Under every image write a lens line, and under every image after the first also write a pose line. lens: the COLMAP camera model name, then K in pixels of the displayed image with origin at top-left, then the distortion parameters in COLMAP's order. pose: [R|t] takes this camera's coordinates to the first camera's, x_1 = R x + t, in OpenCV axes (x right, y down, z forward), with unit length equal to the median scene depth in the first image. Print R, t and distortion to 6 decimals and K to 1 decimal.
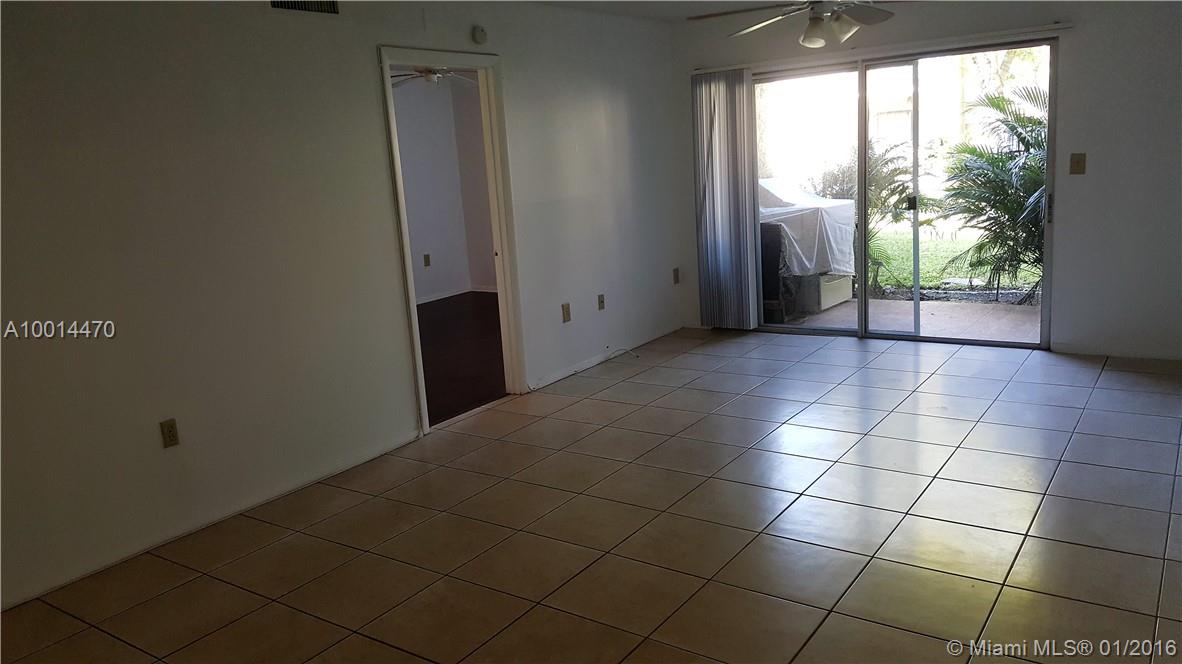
lens RADIAL K [[879.7, 0, 571.3], [0, 879.7, 329.5], [0, 0, 1]] dist [0.167066, -0.300395]
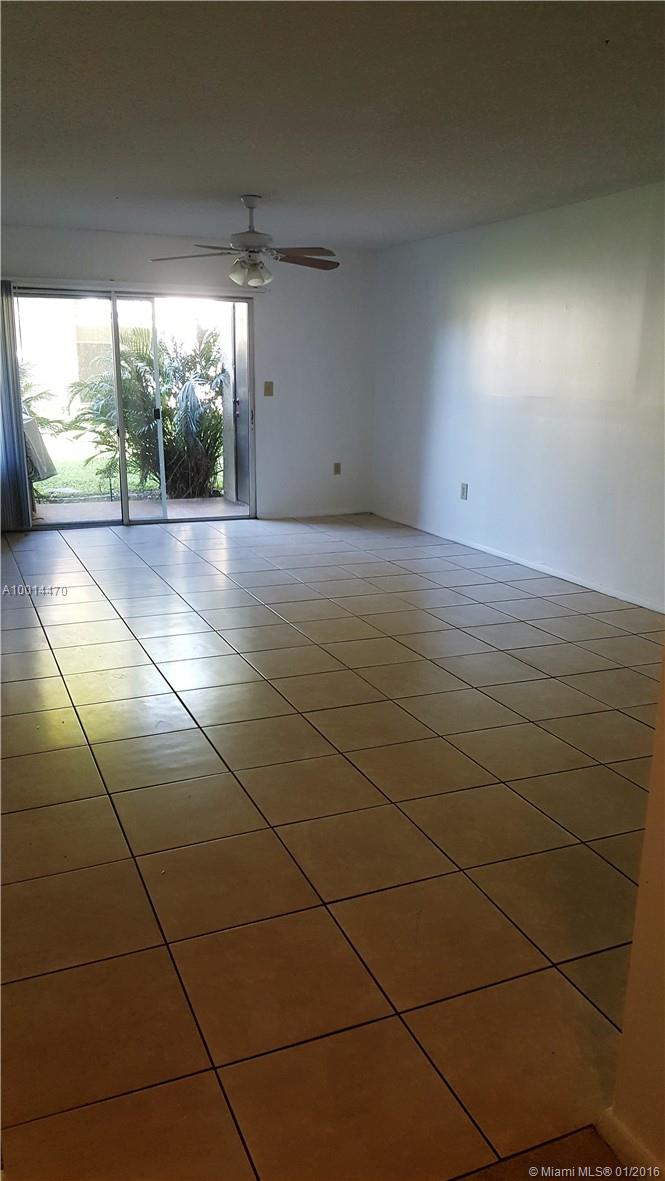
lens RADIAL K [[879.0, 0, 333.1], [0, 879.0, 597.2], [0, 0, 1]] dist [0.167066, -0.300395]
pose [[0.510750, -0.144743, 0.847457, -0.563941], [0.121417, 0.987990, 0.095569, 0.024427], [-0.851112, 0.054084, 0.522190, 0.133827]]
